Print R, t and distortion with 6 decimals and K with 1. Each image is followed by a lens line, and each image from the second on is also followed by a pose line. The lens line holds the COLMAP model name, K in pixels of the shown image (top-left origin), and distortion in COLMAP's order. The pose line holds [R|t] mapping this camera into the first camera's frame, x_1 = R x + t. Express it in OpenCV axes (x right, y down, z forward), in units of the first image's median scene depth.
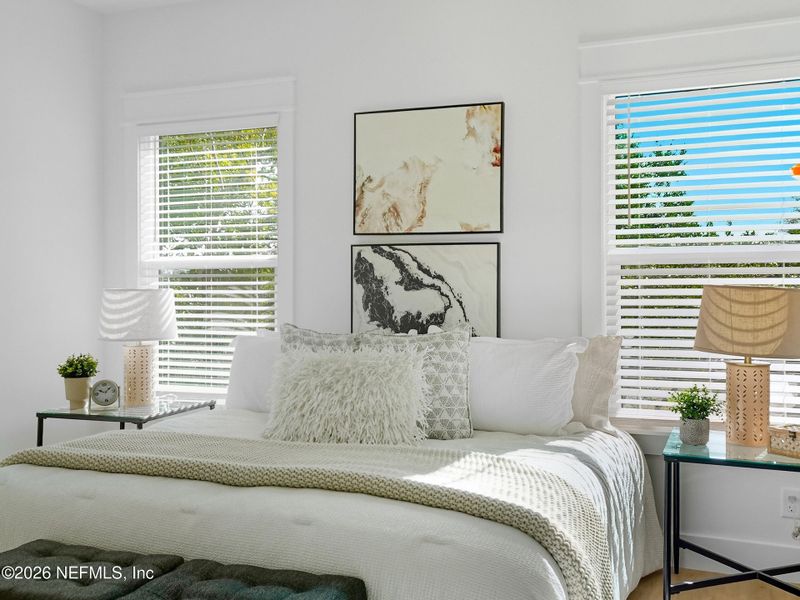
lens RADIAL K [[1417.2, 0, 398.0], [0, 1417.2, 253.0], [0, 0, 1]] dist [0.050851, 0.005848]
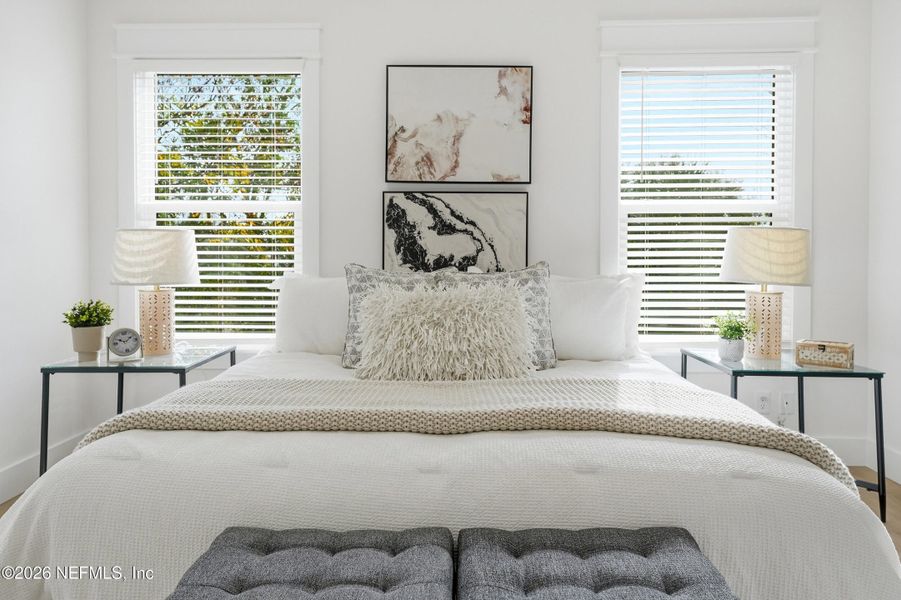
lens RADIAL K [[822.6, 0, 450.5], [0, 822.6, 286.2], [0, 0, 1]] dist [0.012512, 0.005368]
pose [[0.871268, -0.009544, 0.490715, -0.293828], [-0.008388, 0.999375, 0.034330, 0.043809], [-0.490736, -0.034027, 0.870644, 0.450162]]
